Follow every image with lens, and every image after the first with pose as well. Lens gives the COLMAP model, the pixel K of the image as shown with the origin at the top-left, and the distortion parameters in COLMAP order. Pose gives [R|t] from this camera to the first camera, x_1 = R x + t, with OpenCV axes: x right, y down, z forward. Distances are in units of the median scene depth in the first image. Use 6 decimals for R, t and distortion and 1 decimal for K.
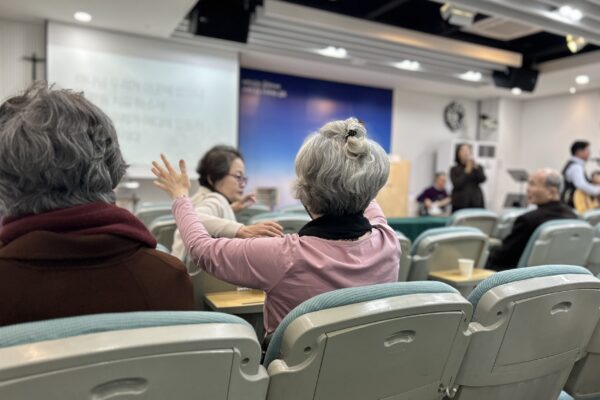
lens RADIAL K [[427.2, 0, 300.0], [0, 427.2, 207.6], [0, 0, 1]] dist [0.080280, -0.112583]
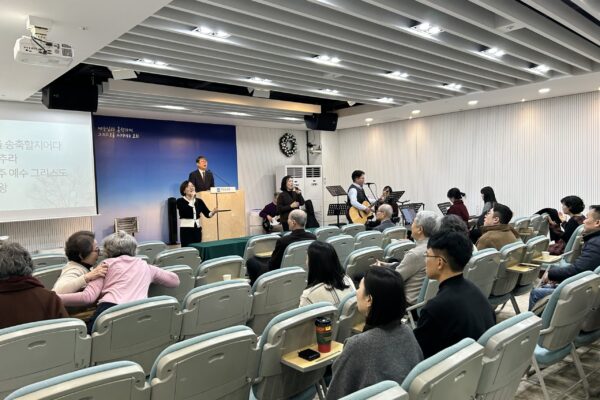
lens RADIAL K [[427.2, 0, 300.0], [0, 427.2, 207.6], [0, 0, 1]] dist [0.080280, -0.112583]
pose [[0.961764, -0.075035, 0.263401, 0.065687], [0.076027, 0.997085, 0.006442, -0.045356], [-0.263116, 0.013830, 0.964665, -0.251160]]
